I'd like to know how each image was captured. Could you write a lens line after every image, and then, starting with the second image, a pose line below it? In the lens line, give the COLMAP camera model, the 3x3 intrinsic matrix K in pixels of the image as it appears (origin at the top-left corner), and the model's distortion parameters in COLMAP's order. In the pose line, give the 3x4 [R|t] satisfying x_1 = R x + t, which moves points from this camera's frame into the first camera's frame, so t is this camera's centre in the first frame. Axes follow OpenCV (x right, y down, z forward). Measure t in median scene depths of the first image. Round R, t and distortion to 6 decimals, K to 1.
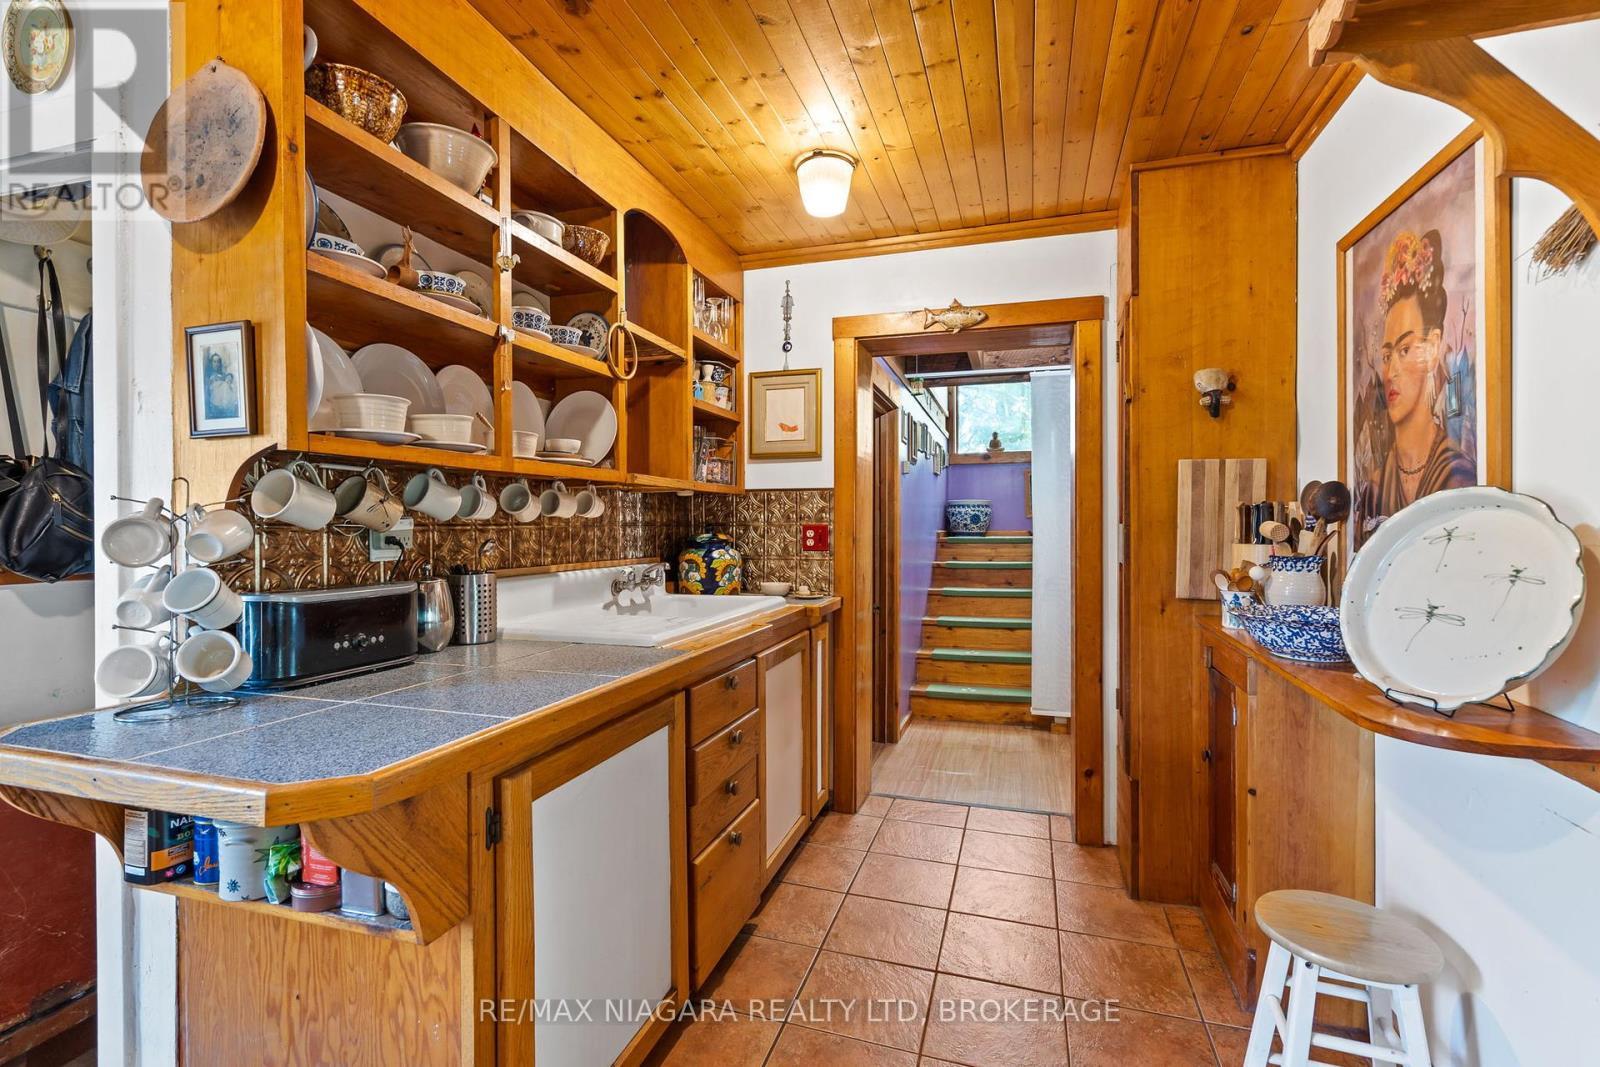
lens RADIAL K [[744.9, 0, 800.0], [0, 744.9, 533.5], [0, 0, 1]] dist [-0.001326, -0.000141]
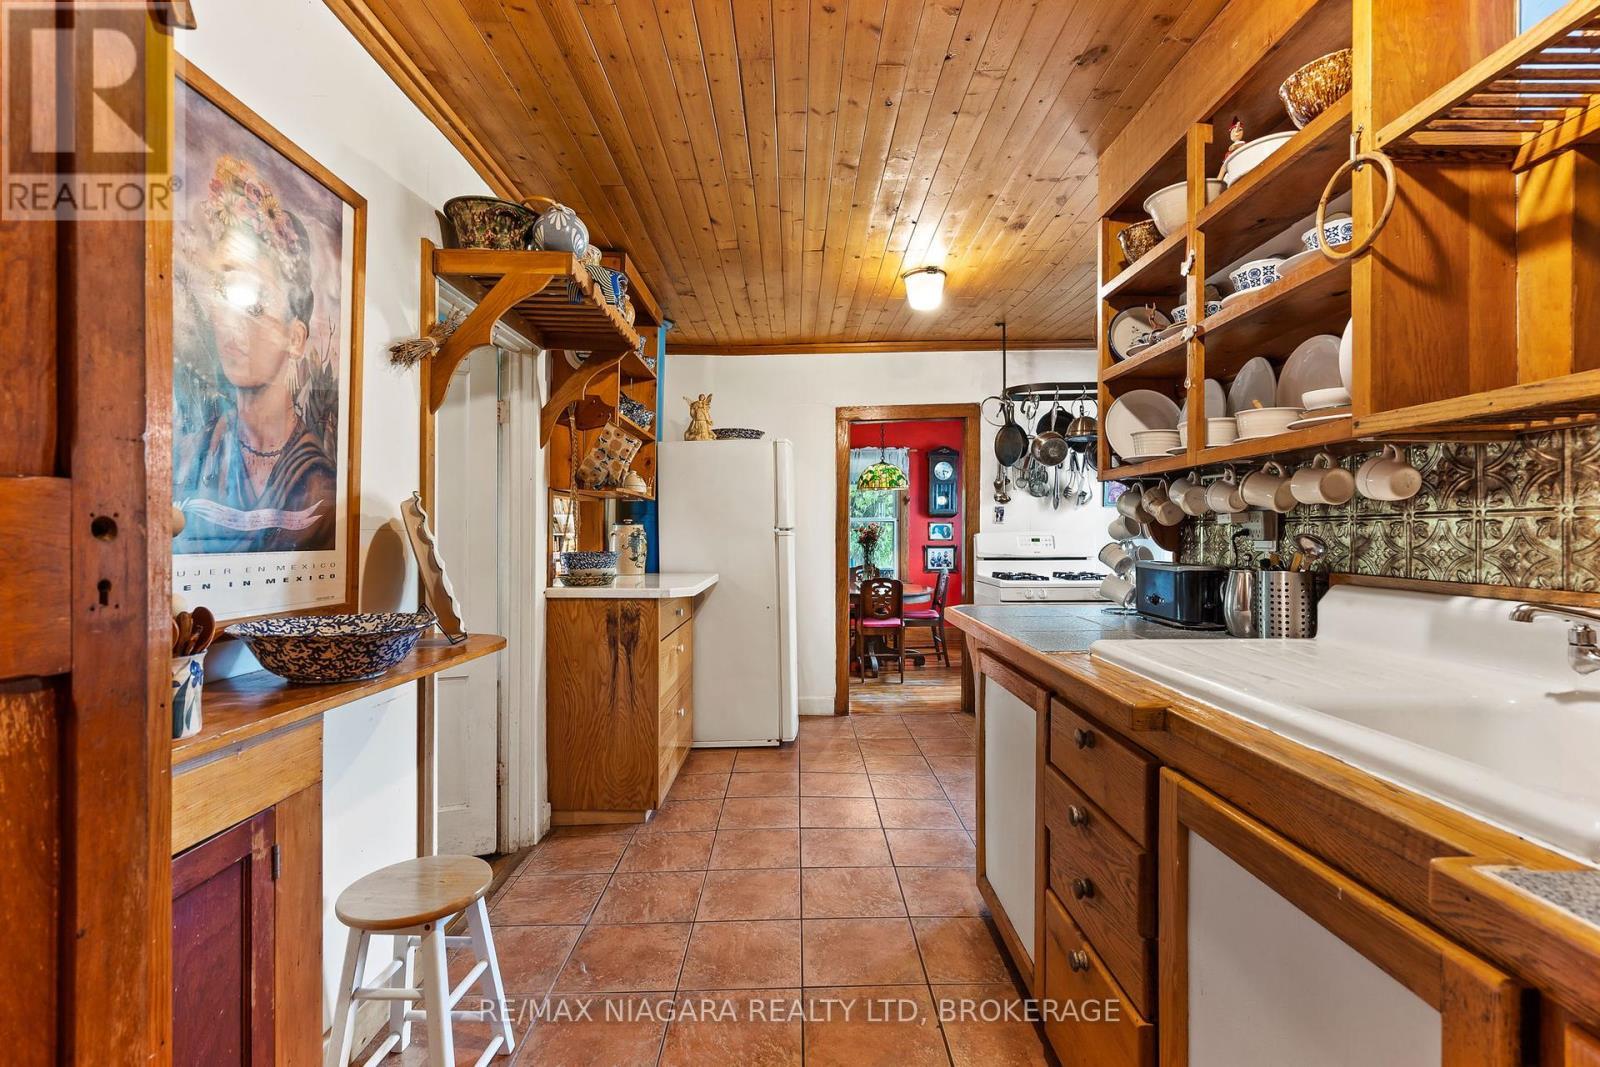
lens RADIAL K [[744.9, 0, 800.0], [0, 744.9, 533.5], [0, 0, 1]] dist [-0.001326, -0.000141]
pose [[-0.949509, 0.000745, -0.313738, 0.477666], [-0.002870, 0.999935, 0.011061, 0.000797], [0.313725, 0.011403, -0.949445, 1.978130]]
